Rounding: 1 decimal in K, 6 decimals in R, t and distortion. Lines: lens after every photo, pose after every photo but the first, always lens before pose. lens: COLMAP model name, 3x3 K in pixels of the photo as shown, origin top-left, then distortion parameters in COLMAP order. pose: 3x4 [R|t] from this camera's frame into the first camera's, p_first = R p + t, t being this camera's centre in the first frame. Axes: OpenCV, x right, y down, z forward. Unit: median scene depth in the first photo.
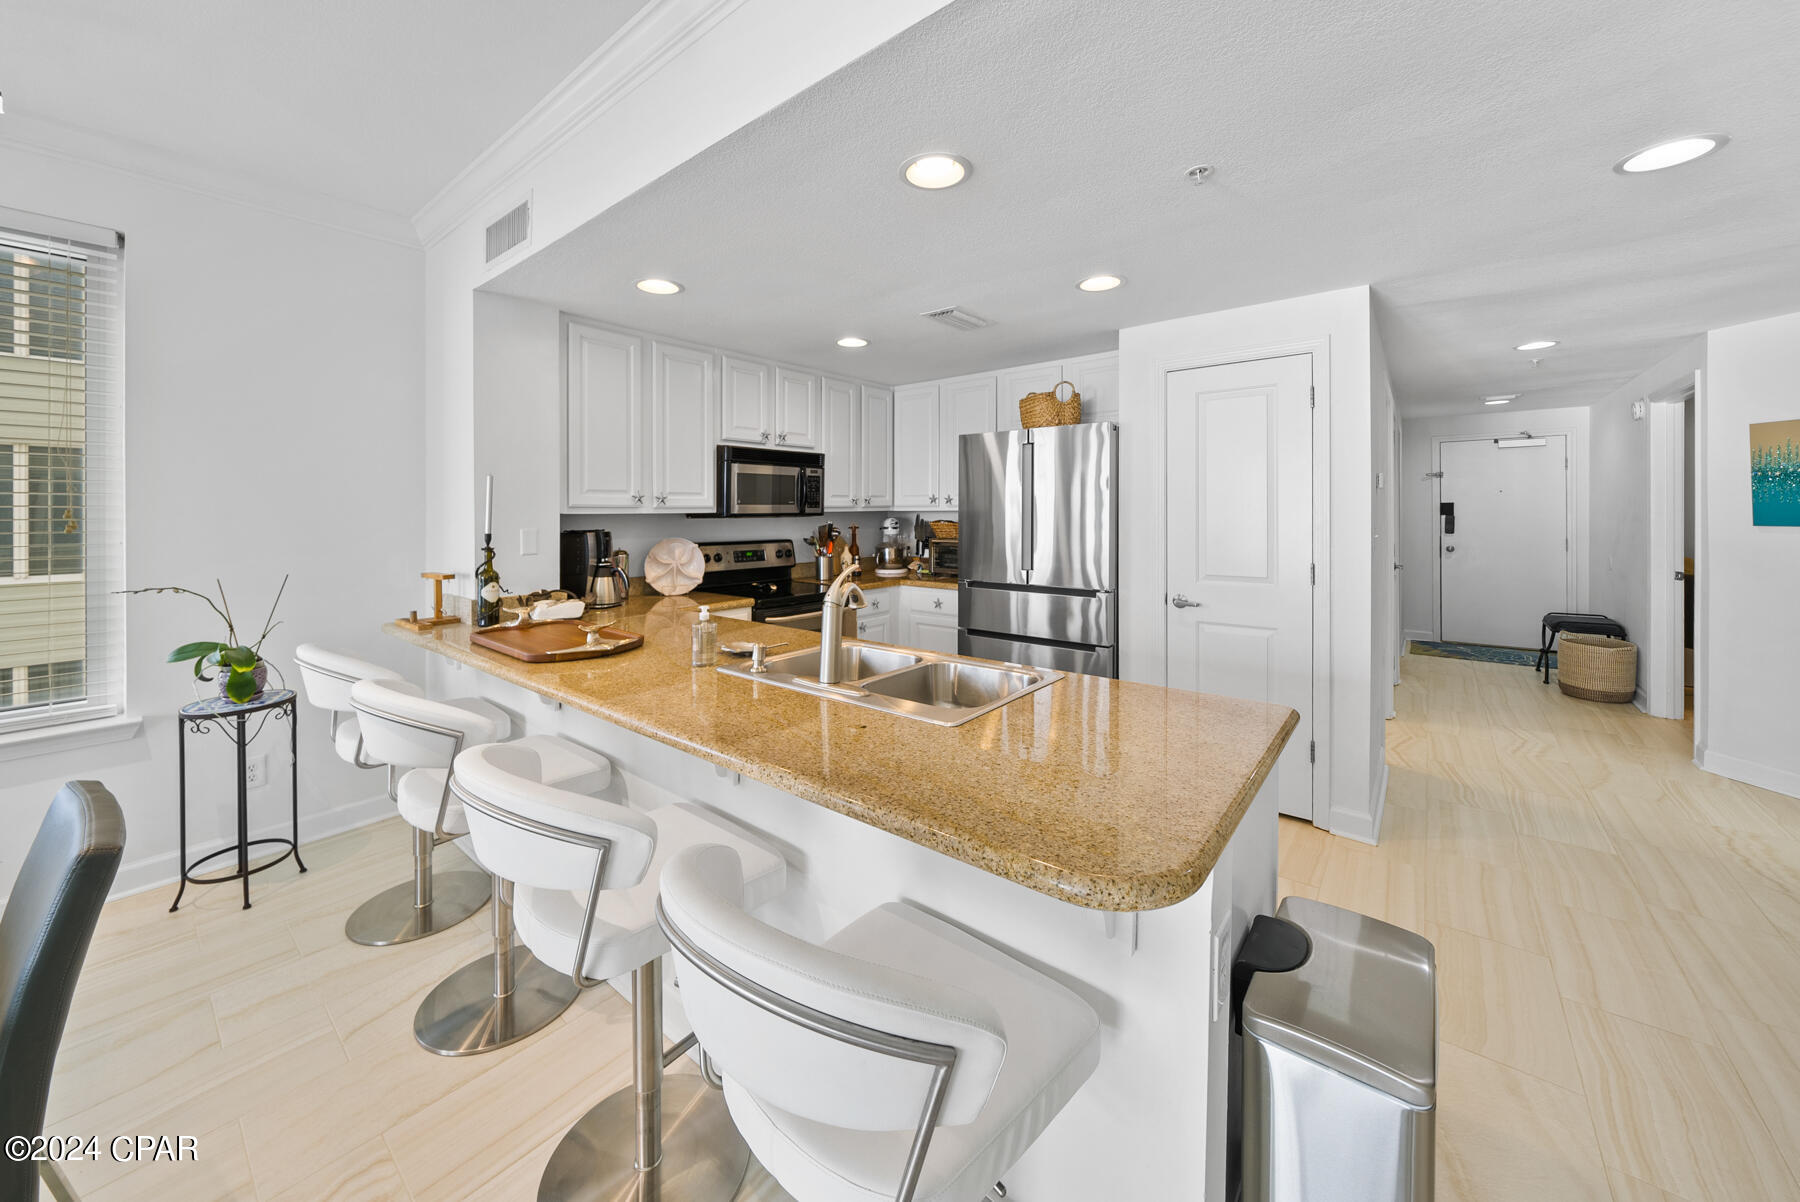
lens RADIAL K [[657.4, 0, 892.4], [0, 657.4, 517.9], [0, 0, 1]] dist [-0.010827, 0.000097]
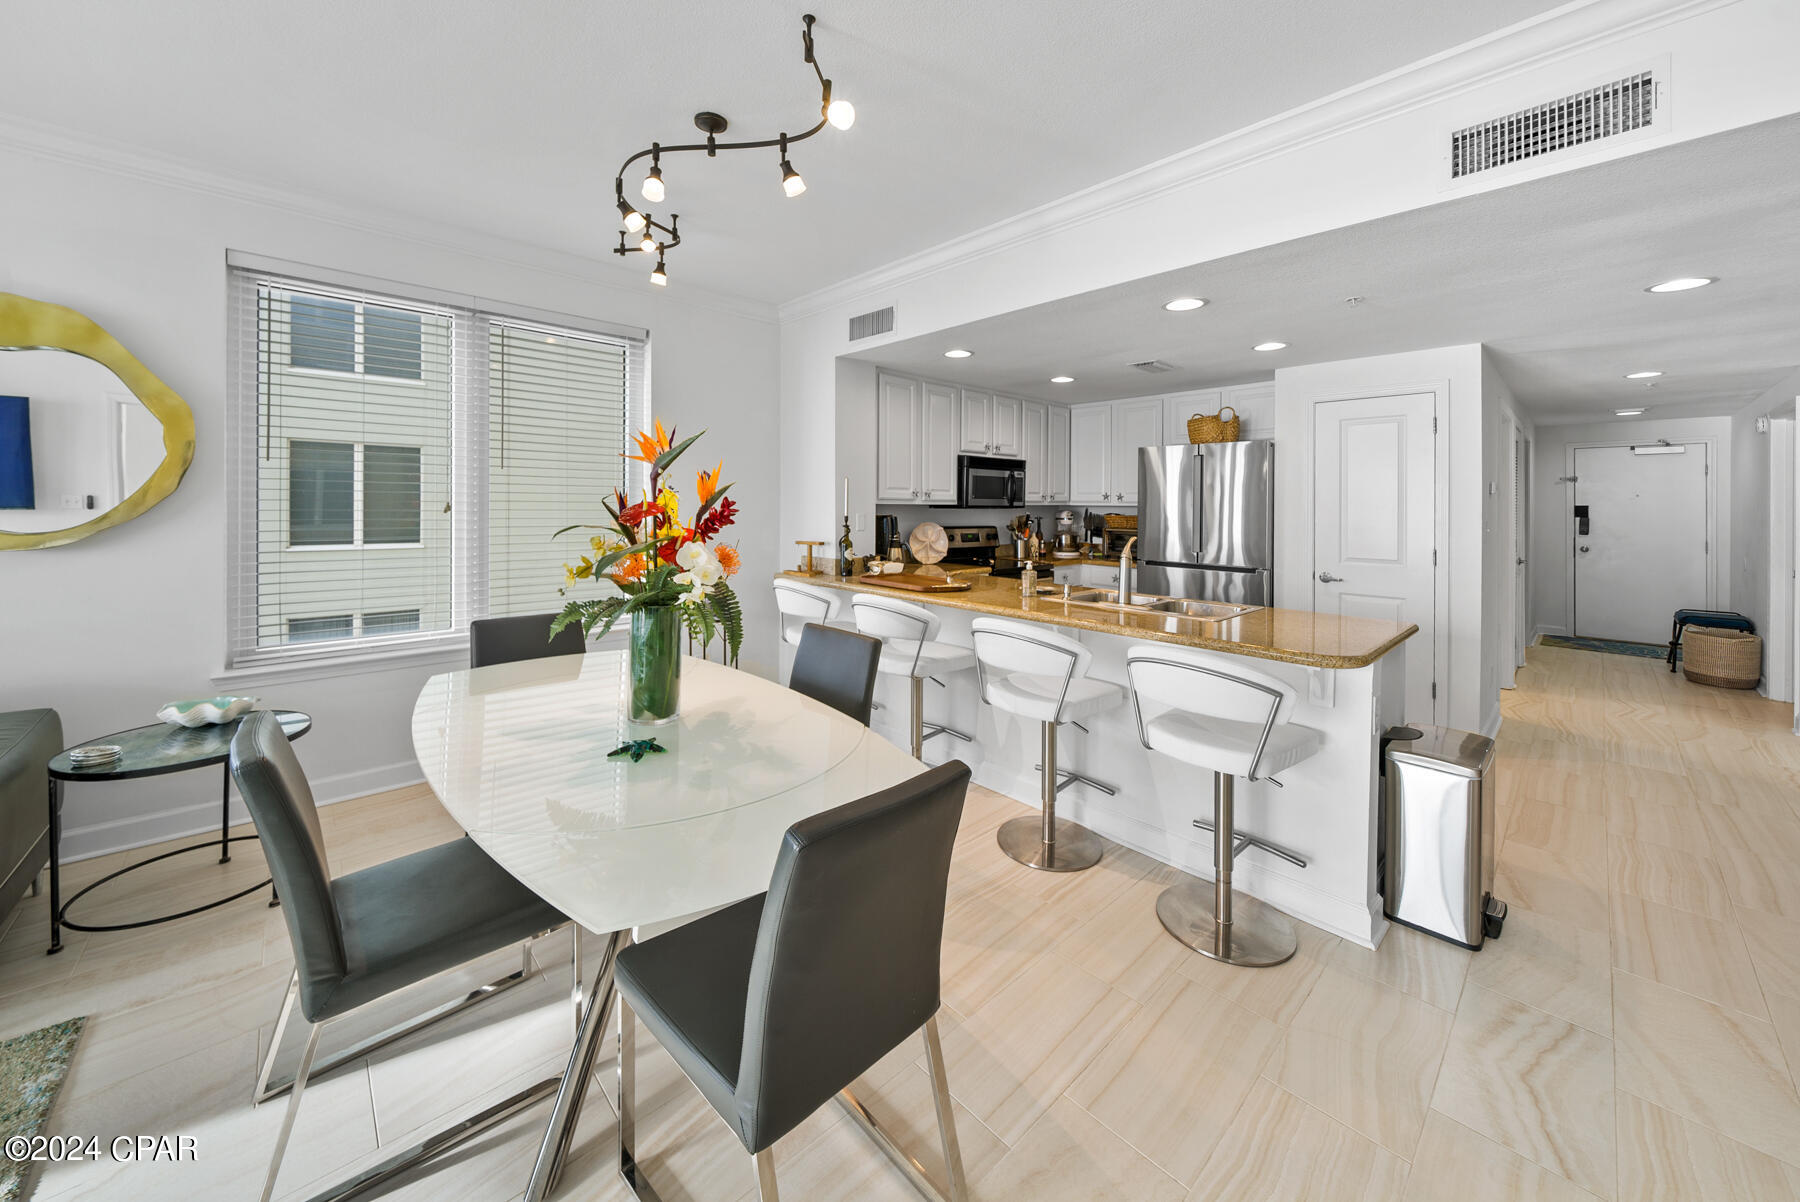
lens RADIAL K [[651.5, 0, 890.1], [0, 651.5, 501.3], [0, 0, 1]] dist [-0.015573, 0.000178]
pose [[0.989435, 0.014766, -0.144221, -0.191696], [-0.016969, 0.999757, -0.014059, 0.005943], [0.143978, 0.016357, 0.989446, -0.328233]]
